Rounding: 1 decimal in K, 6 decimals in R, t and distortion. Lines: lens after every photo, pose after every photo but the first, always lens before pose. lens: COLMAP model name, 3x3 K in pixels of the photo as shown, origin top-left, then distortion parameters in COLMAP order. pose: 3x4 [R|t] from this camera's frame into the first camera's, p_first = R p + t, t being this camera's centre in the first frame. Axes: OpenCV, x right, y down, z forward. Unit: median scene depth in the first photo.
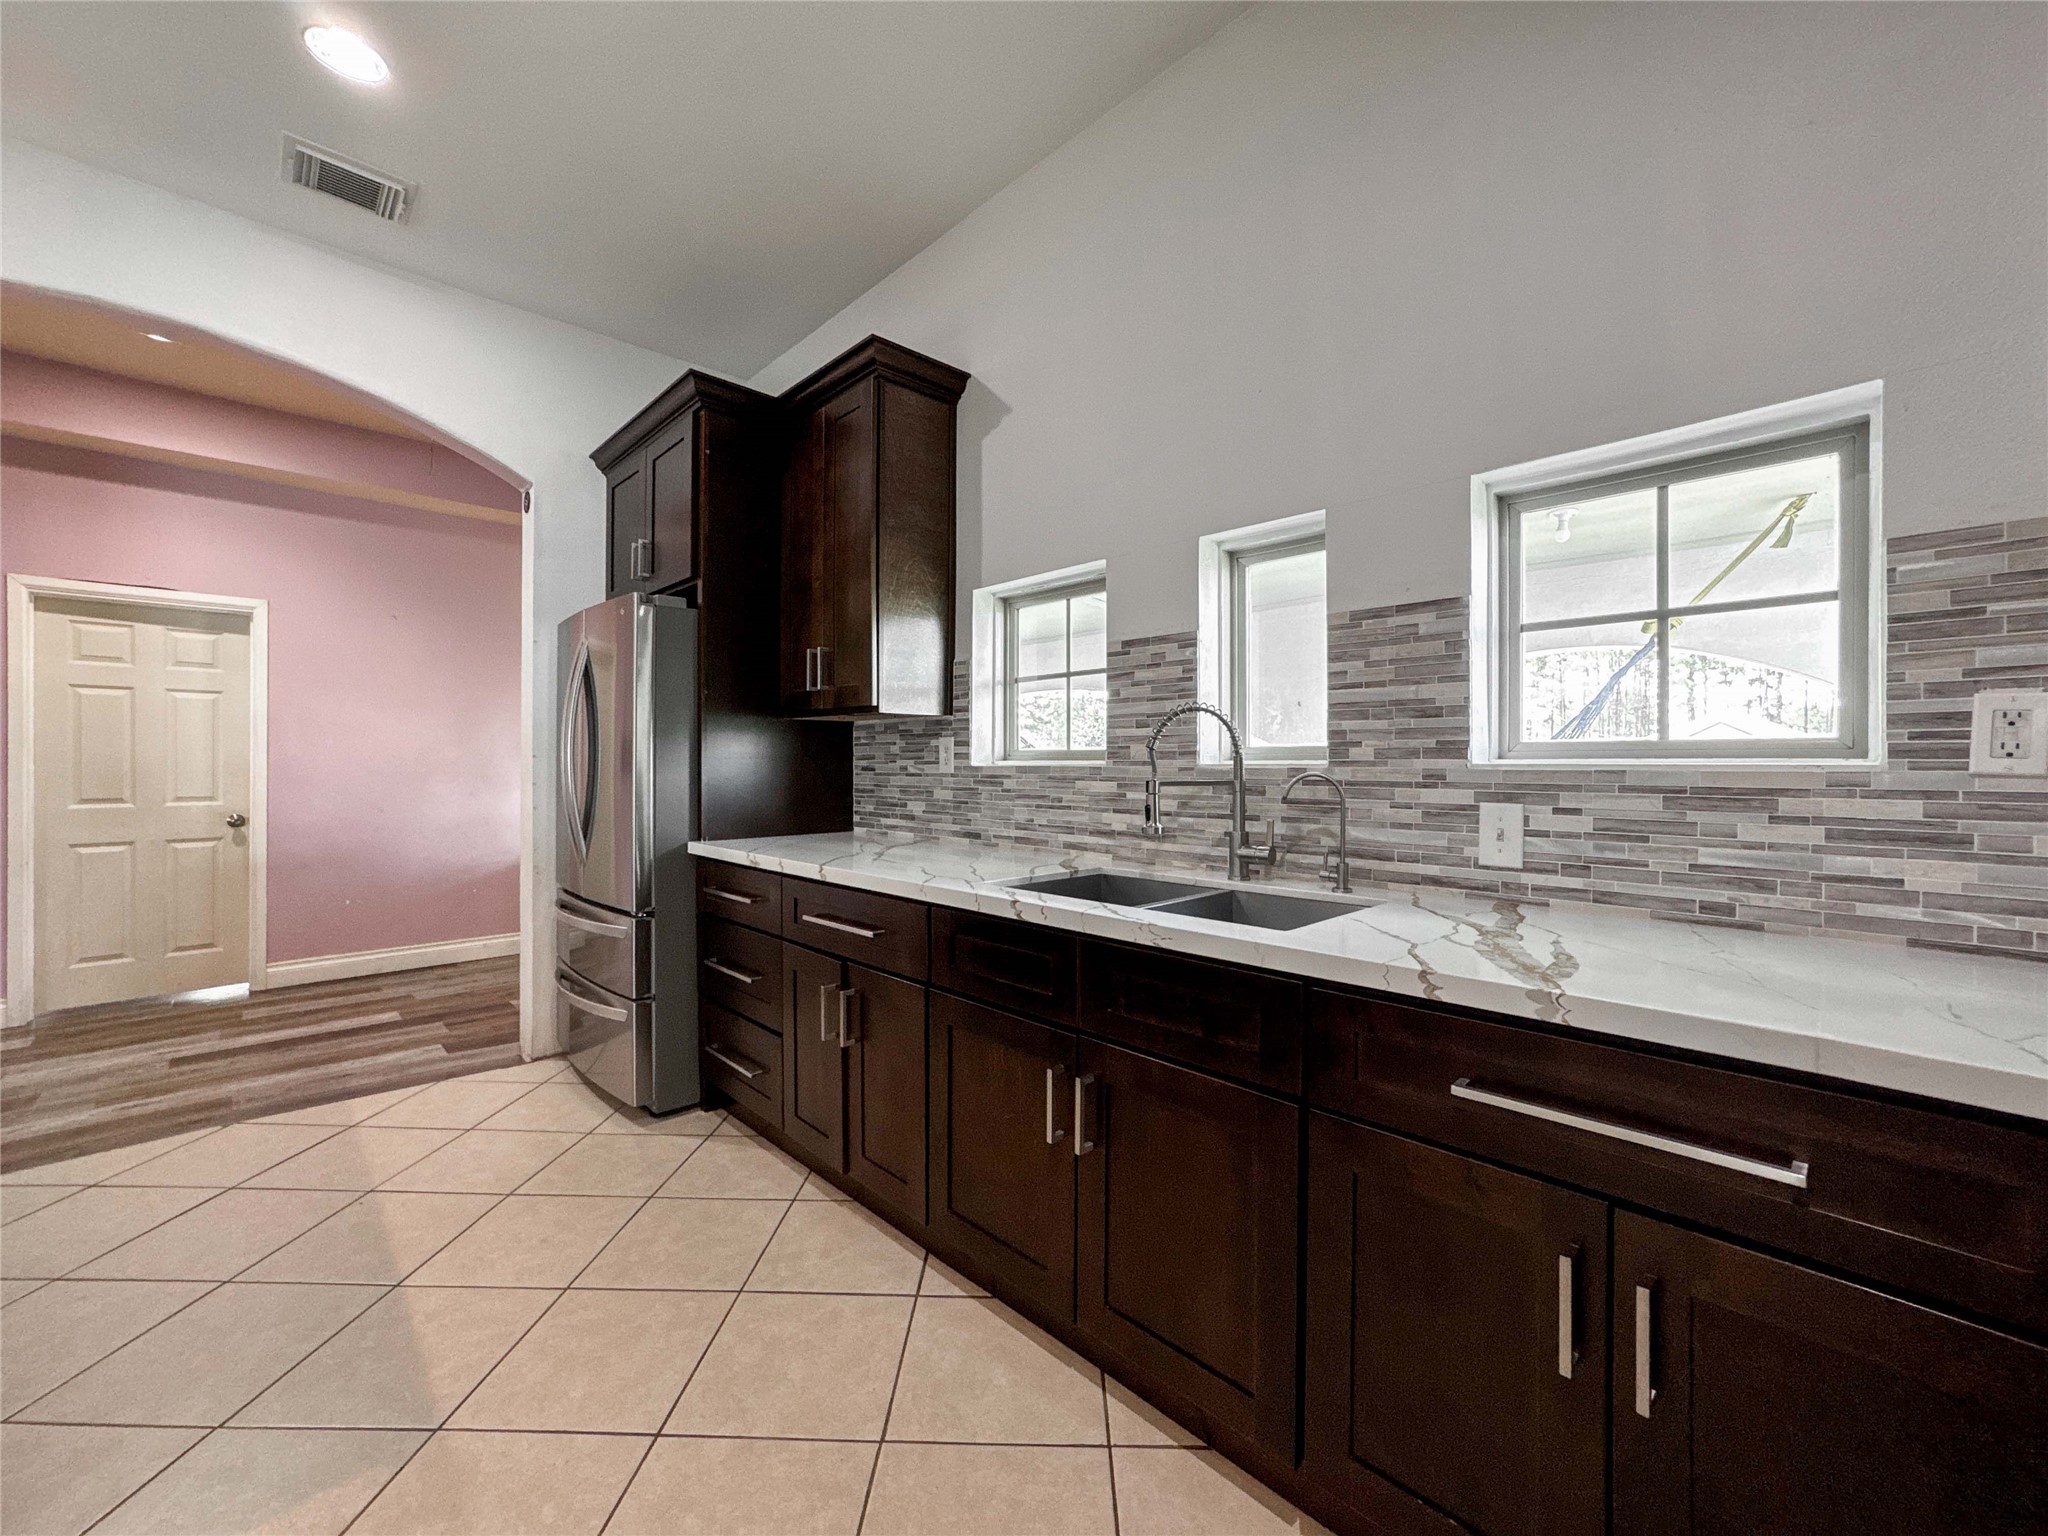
lens RADIAL K [[831.7, 0, 1017.8], [0, 831.7, 768.7], [0, 0, 1]] dist [-0.028399, 0.011460]
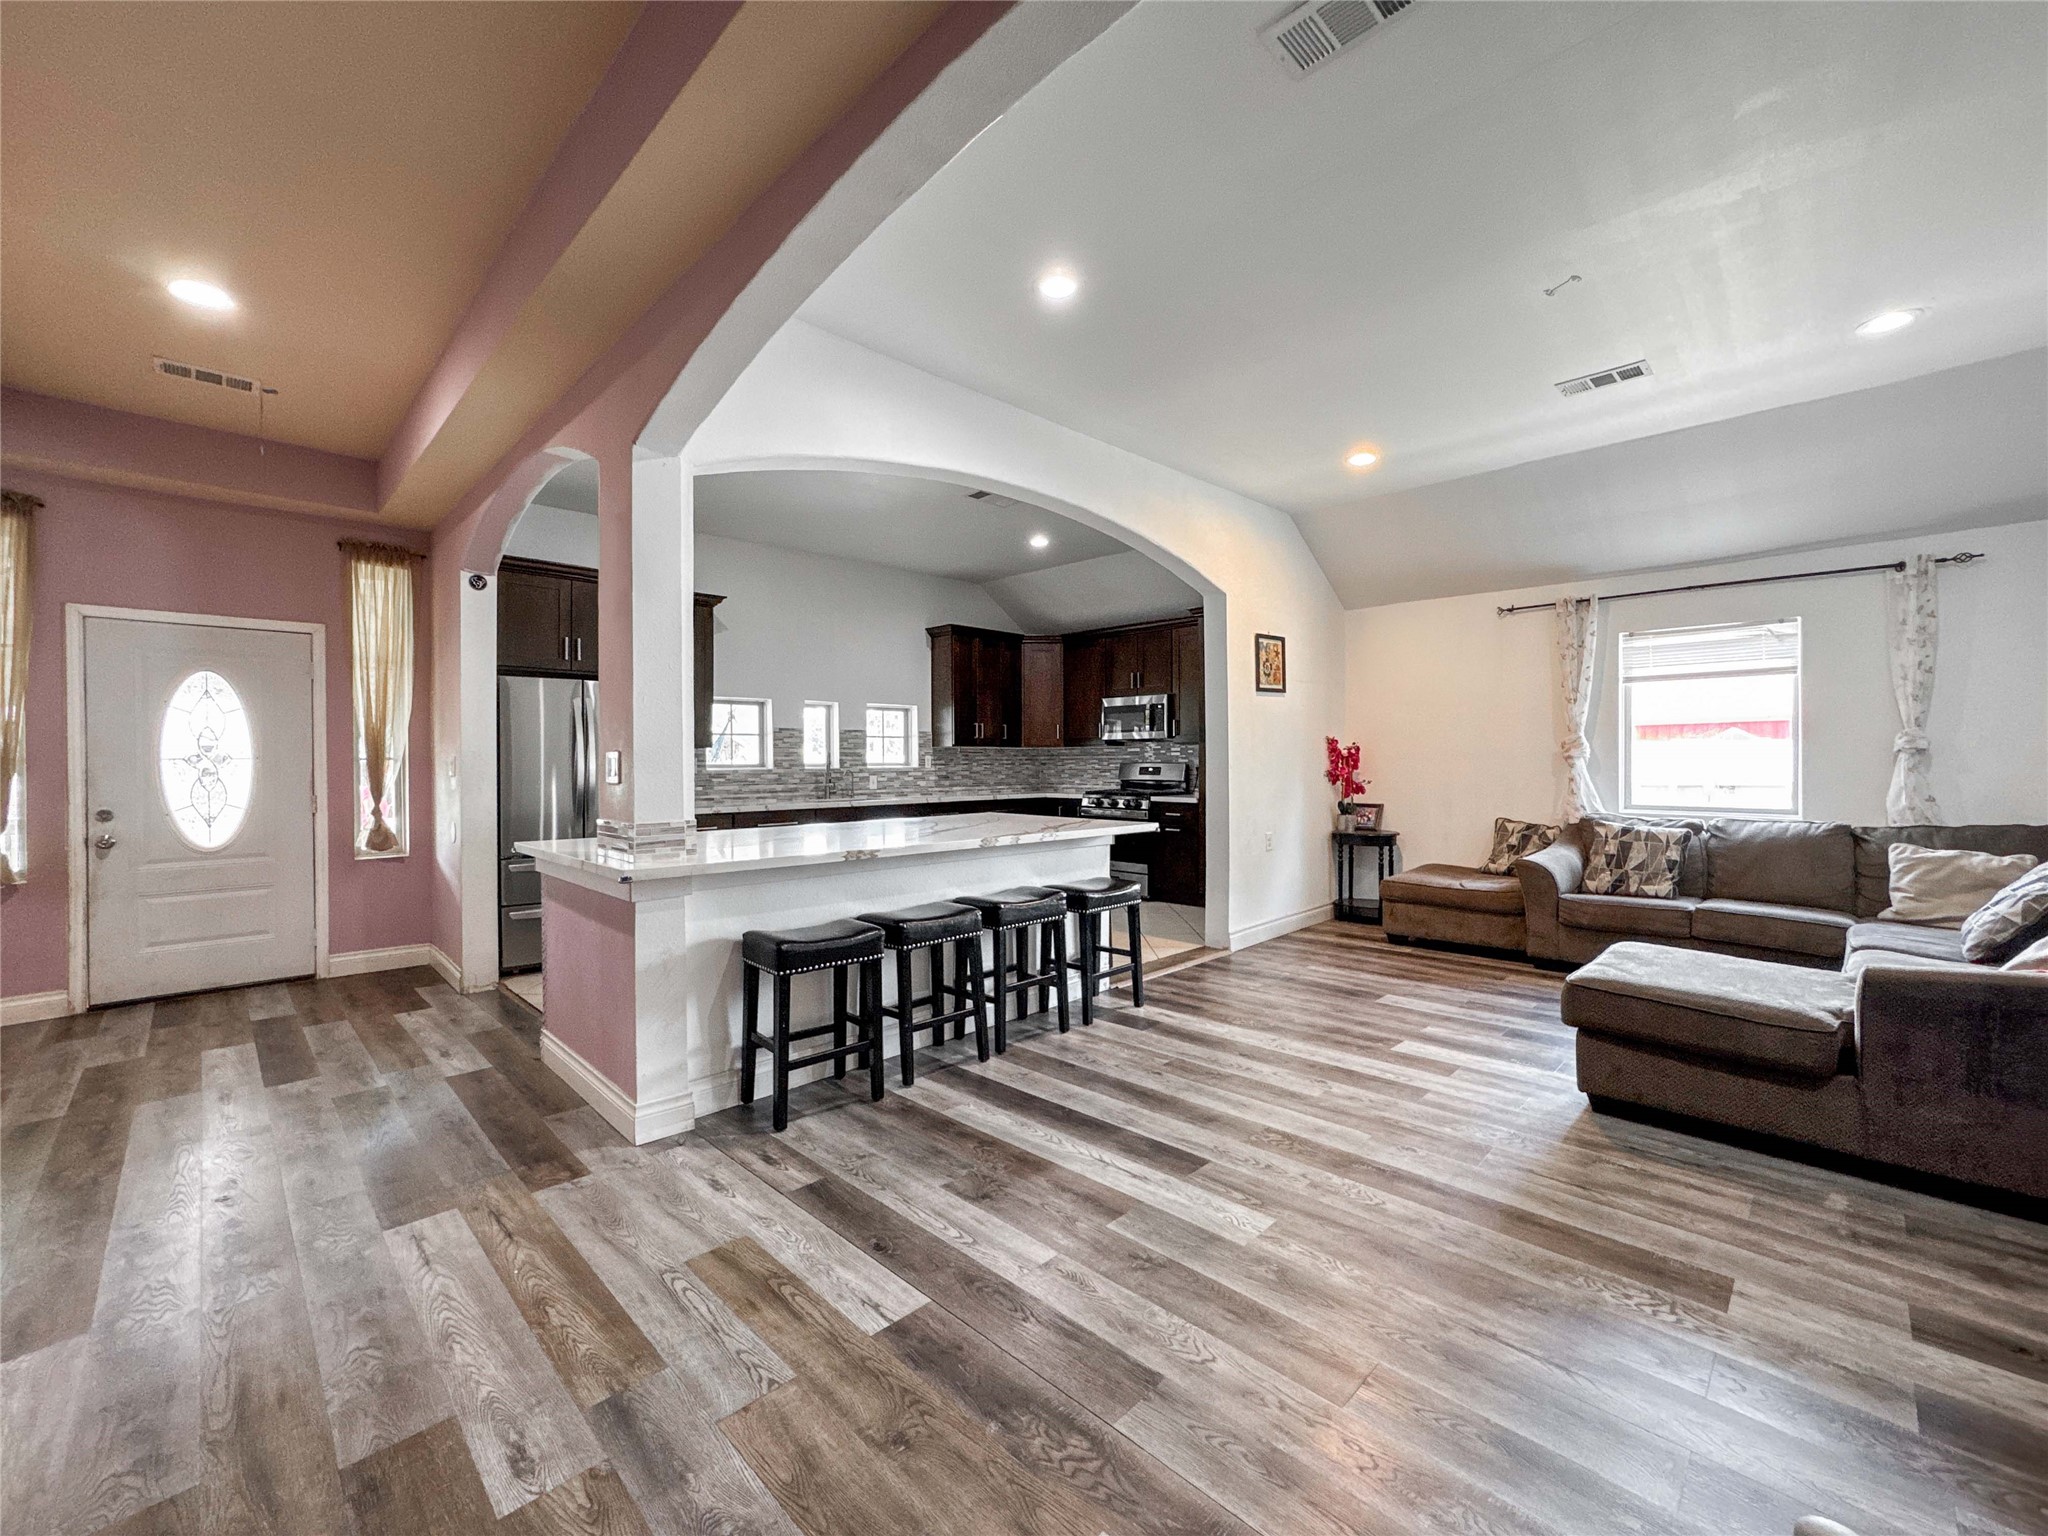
lens RADIAL K [[831.7, 0, 1010.4], [0, 831.7, 760.8], [0, 0, 1]] dist [-0.028399, 0.011460]
pose [[-0.012402, 0.001112, 0.999922, -3.881952], [0.014796, 0.999890, -0.000929, -0.024874], [-0.999814, 0.014784, -0.012417, 0.258804]]
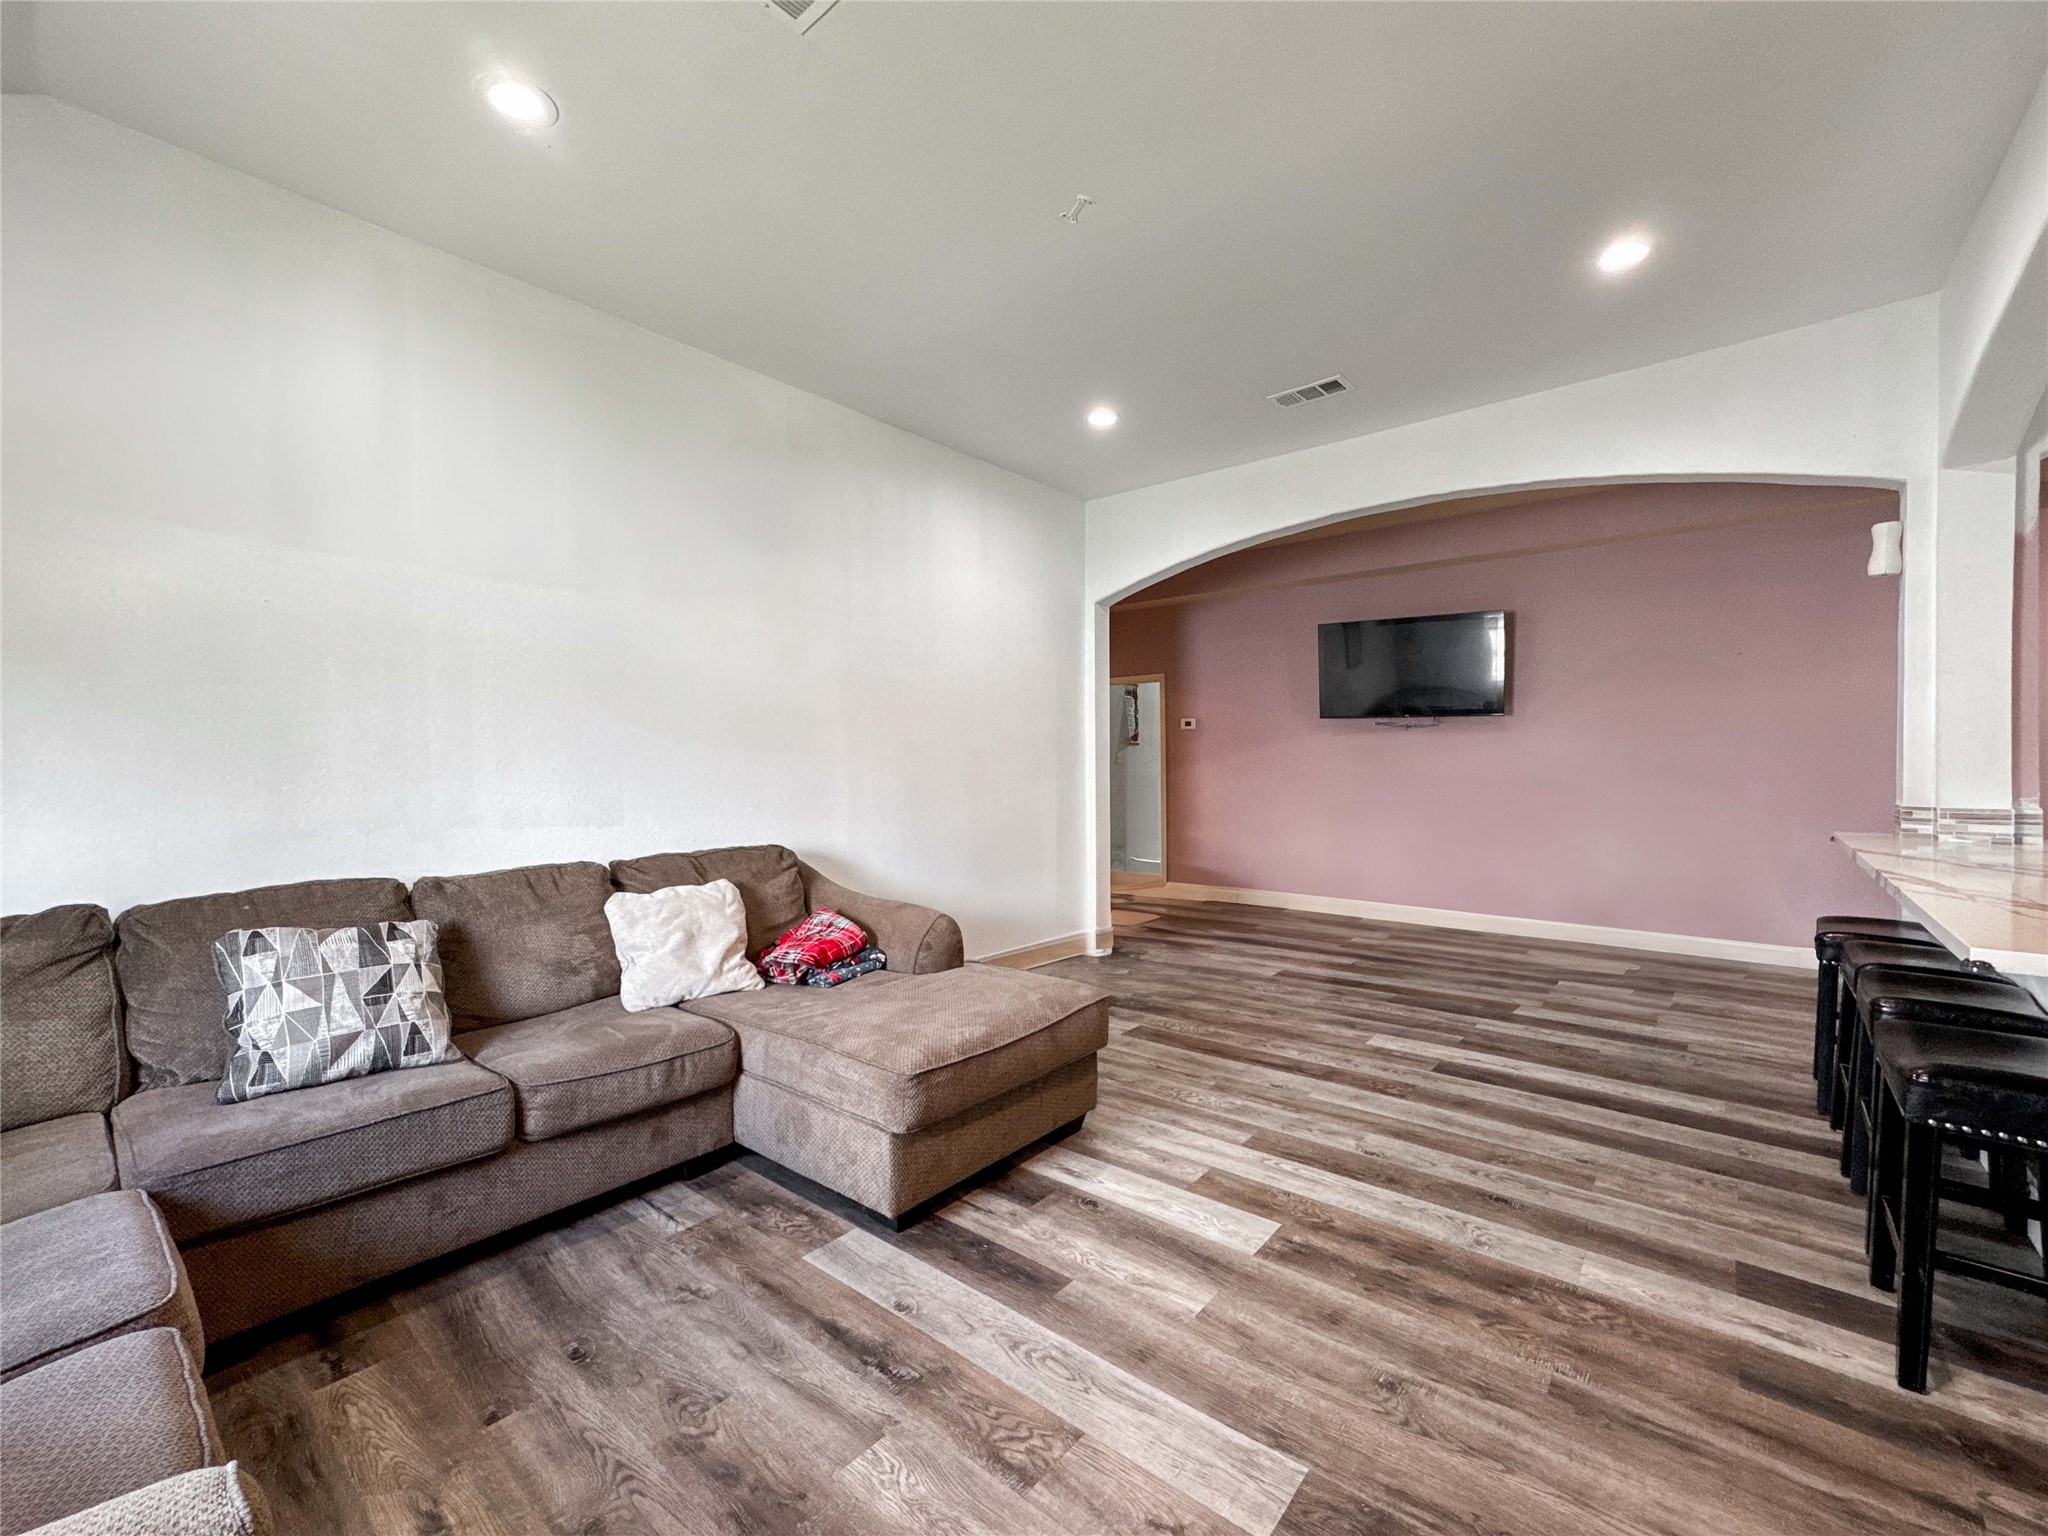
lens RADIAL K [[831.7, 0, 1022.0], [0, 831.7, 769.4], [0, 0, 1]] dist [-0.028399, 0.011460]
pose [[0.099137, 0.002564, -0.995070, -0.627124], [-0.000482, 0.999997, 0.002529, 0.012004], [0.995074, 0.000229, 0.099138, -1.221346]]
